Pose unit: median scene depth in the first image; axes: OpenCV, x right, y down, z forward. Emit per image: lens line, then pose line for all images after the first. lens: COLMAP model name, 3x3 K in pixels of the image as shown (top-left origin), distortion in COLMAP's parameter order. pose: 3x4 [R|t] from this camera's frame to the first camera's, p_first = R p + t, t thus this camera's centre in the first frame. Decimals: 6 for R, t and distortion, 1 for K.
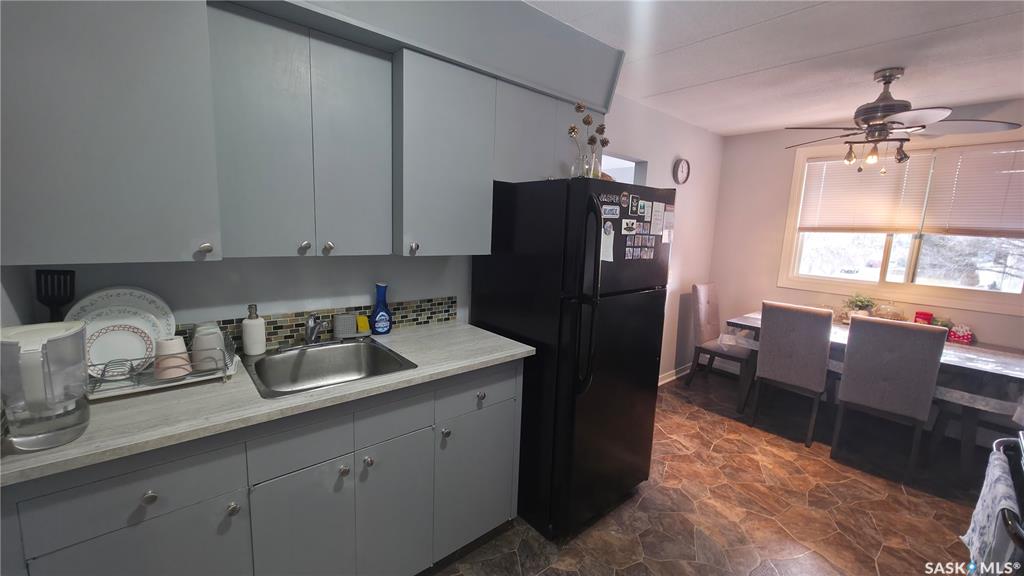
lens RADIAL K [[400.7, 0, 511.8], [0, 400.7, 286.6], [0, 0, 1]] dist [0.003230, 0.000167]
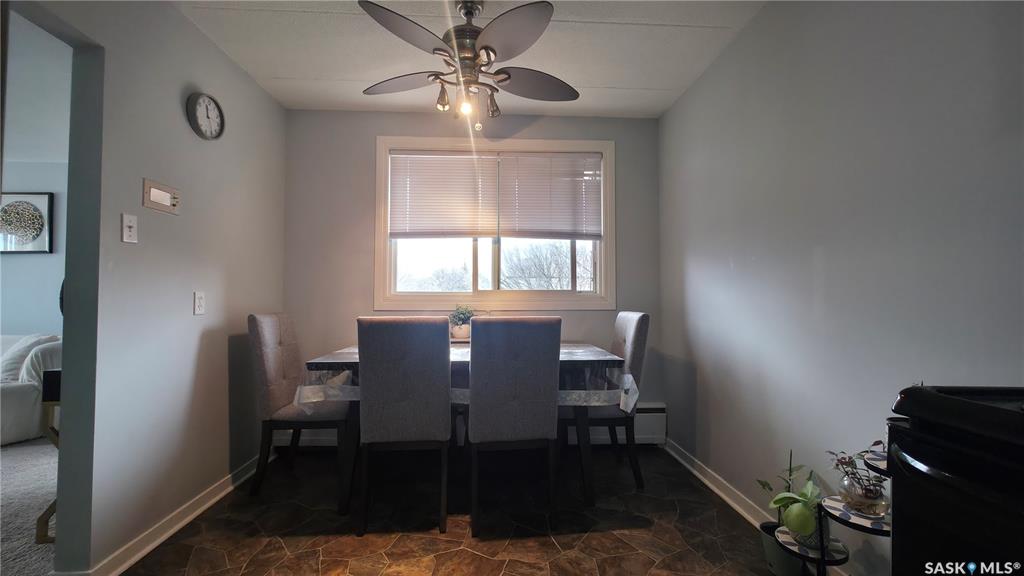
lens RADIAL K [[400.7, 0, 507.8], [0, 400.7, 287.8], [0, 0, 1]] dist [0.003230, 0.000167]
pose [[0.606766, -0.011488, 0.794798, 0.257379], [0.141124, 0.985568, -0.093492, 0.076067], [-0.782253, 0.168892, 0.599630, 0.411764]]
